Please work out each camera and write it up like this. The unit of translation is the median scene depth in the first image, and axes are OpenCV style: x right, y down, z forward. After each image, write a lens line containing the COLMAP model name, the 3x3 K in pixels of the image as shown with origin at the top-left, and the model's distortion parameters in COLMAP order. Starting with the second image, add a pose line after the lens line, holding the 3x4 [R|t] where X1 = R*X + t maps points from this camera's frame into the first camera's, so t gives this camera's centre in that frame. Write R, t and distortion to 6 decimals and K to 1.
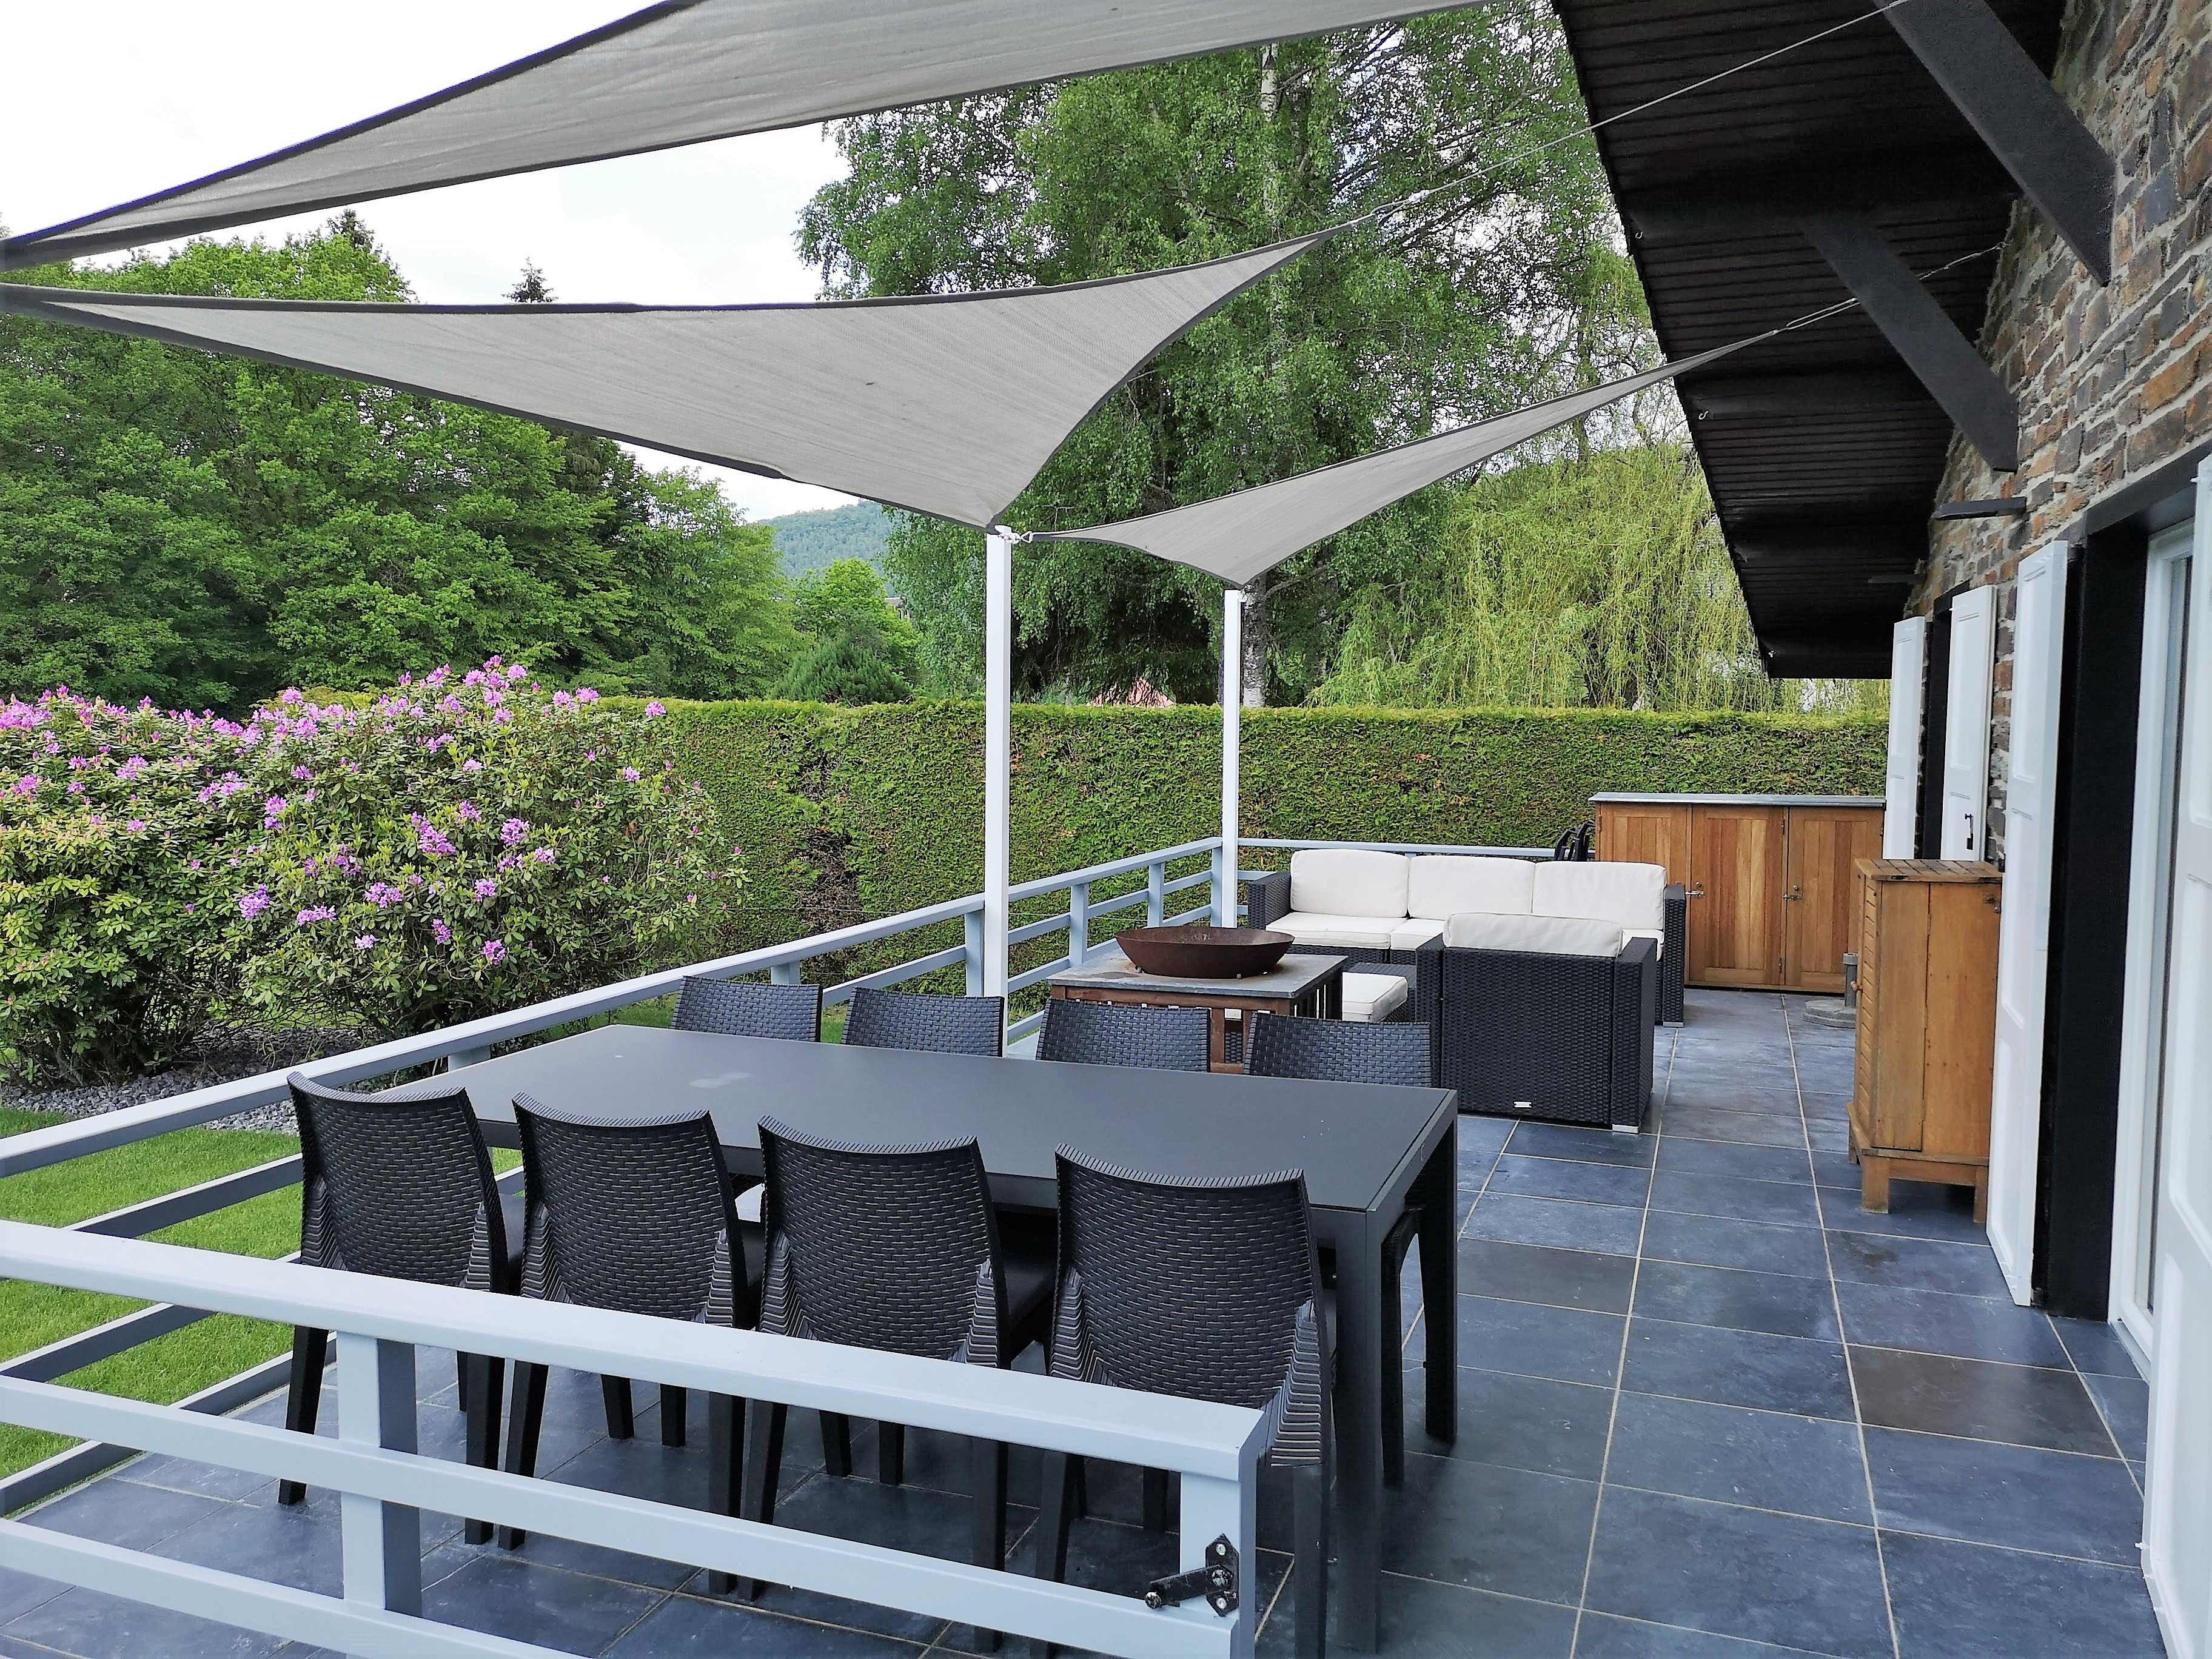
lens RADIAL K [[1688.3, 0, 1101.1], [0, 1688.3, 826.3], [0, 0, 1]] dist [0.057438, -0.057257]
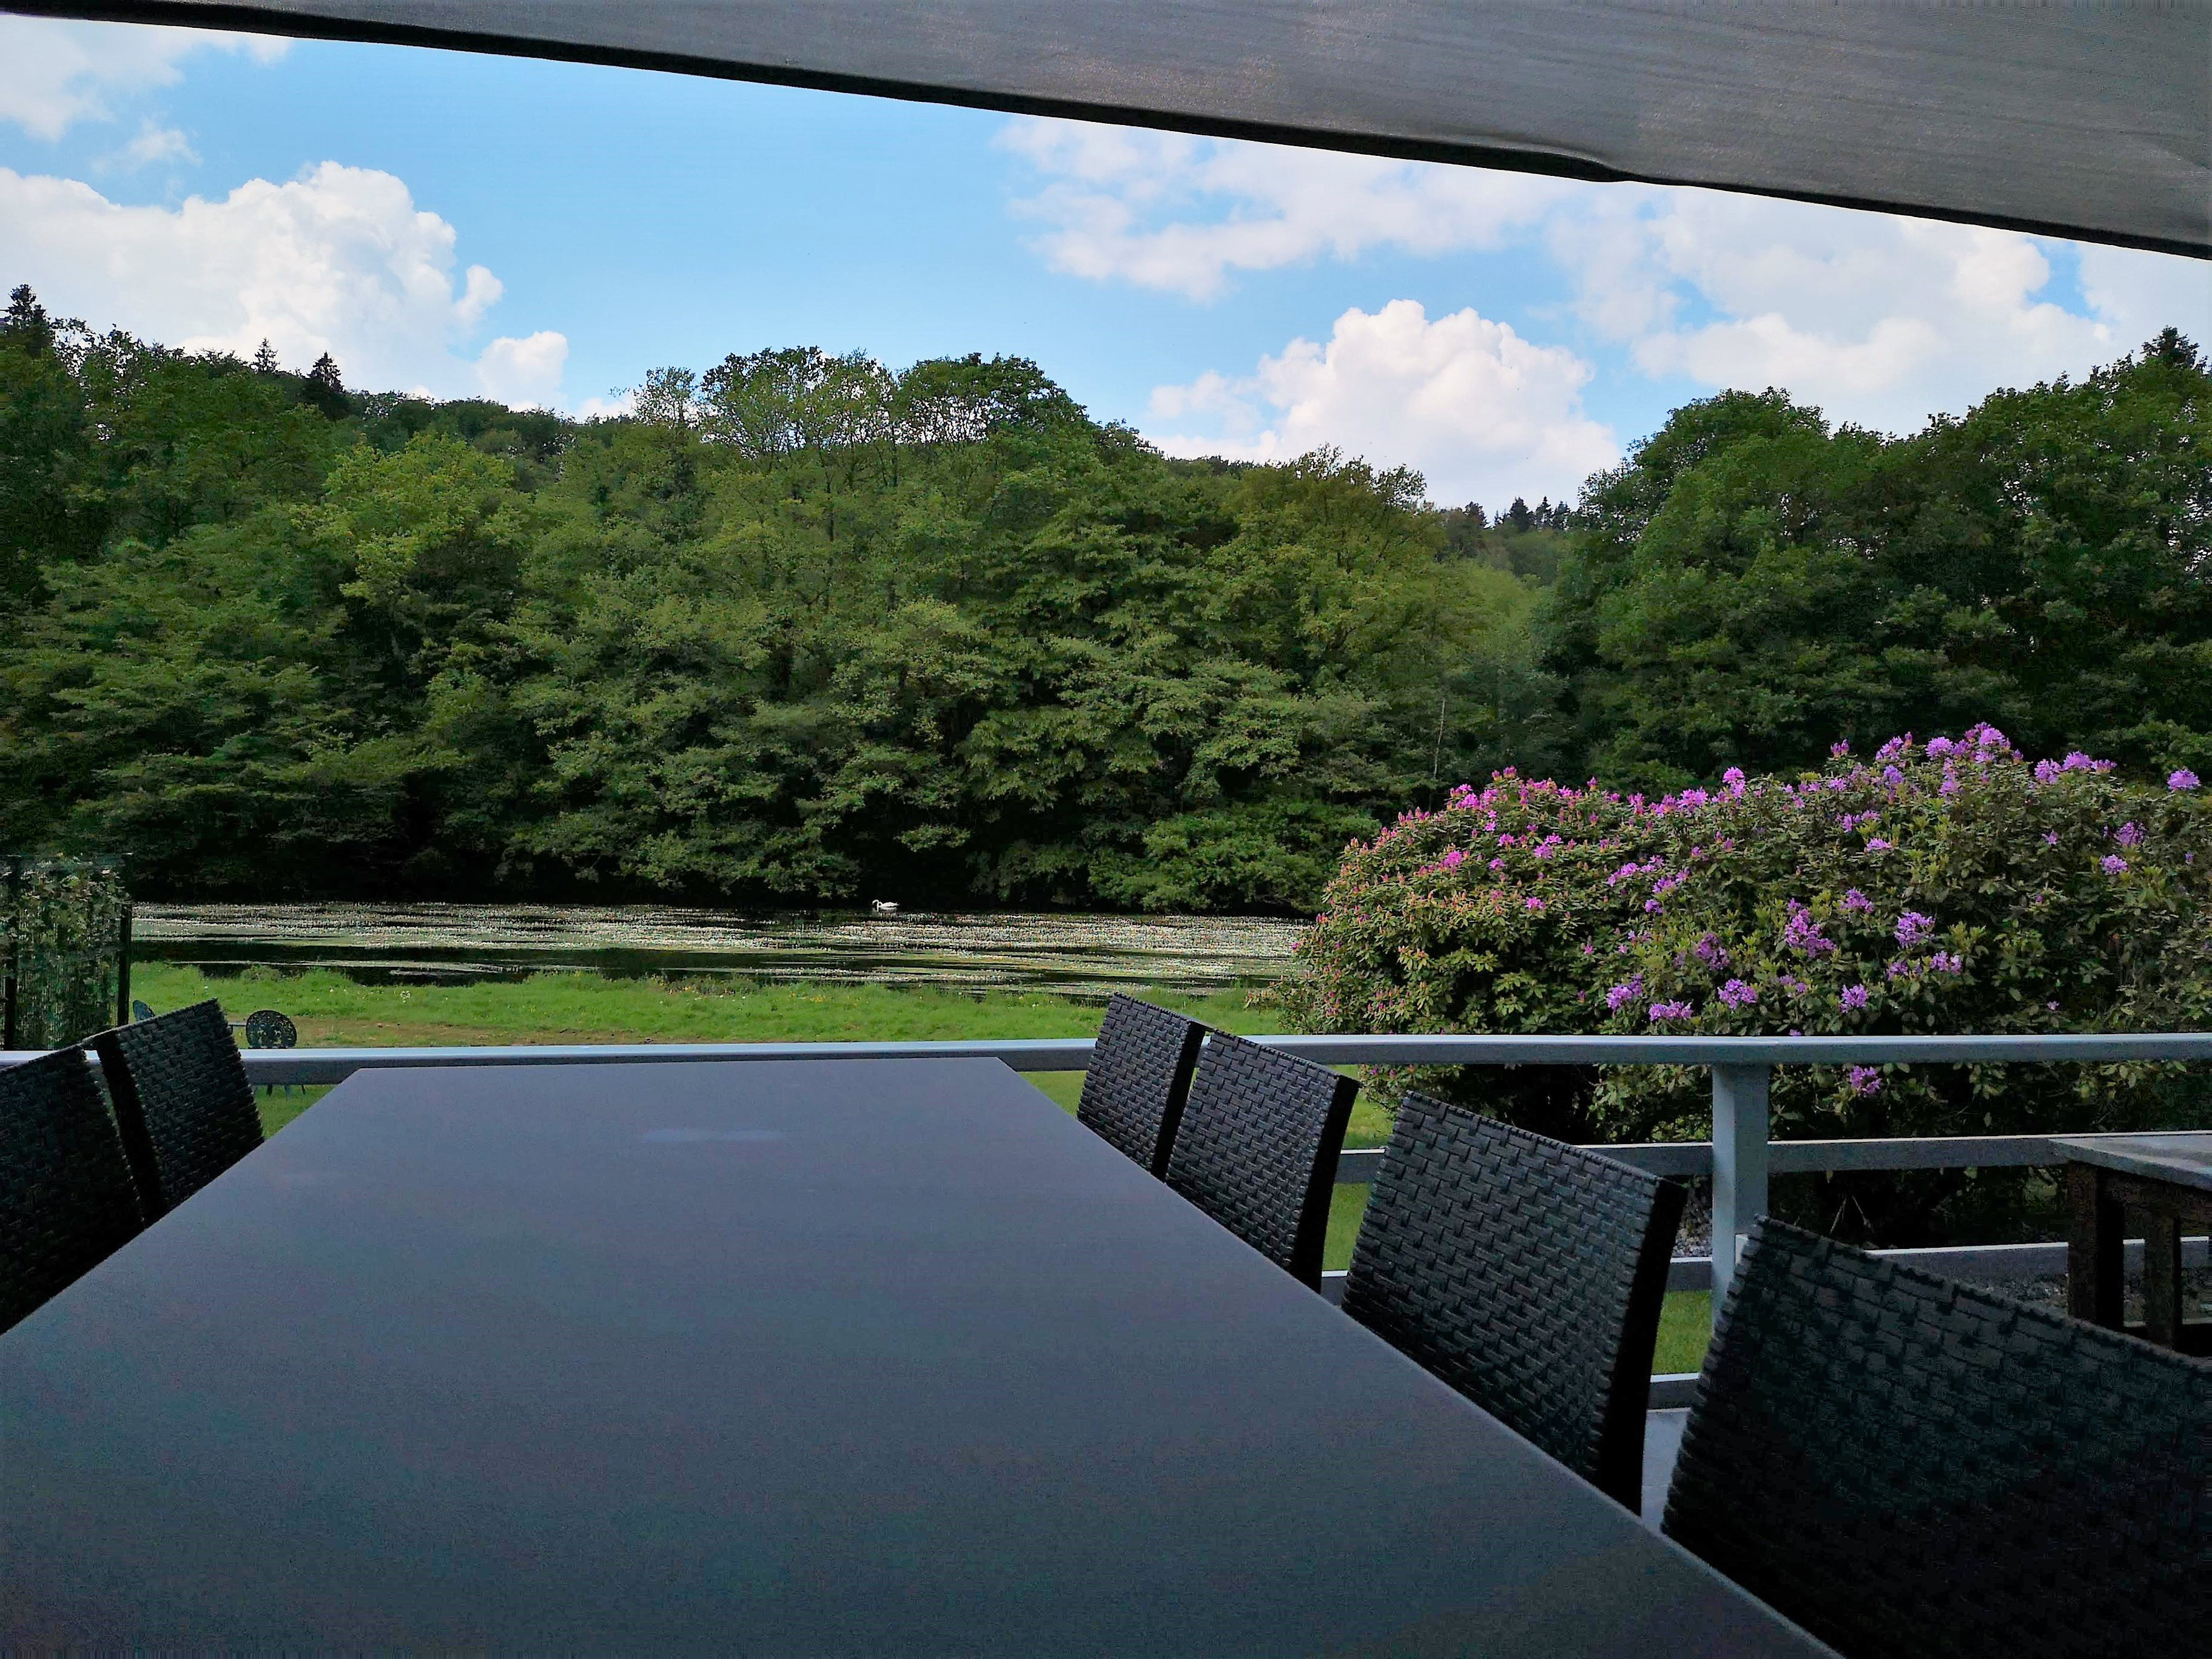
lens RADIAL K [[1688.4, 0, 1098.1], [0, 1688.4, 818.7], [0, 0, 1]] dist [0.057438, -0.057257]
pose [[0.557823, -0.006362, -0.829936, 0.088949], [-0.073768, 0.995633, -0.057213, 0.024754], [0.826675, 0.093137, 0.554918, 0.266126]]
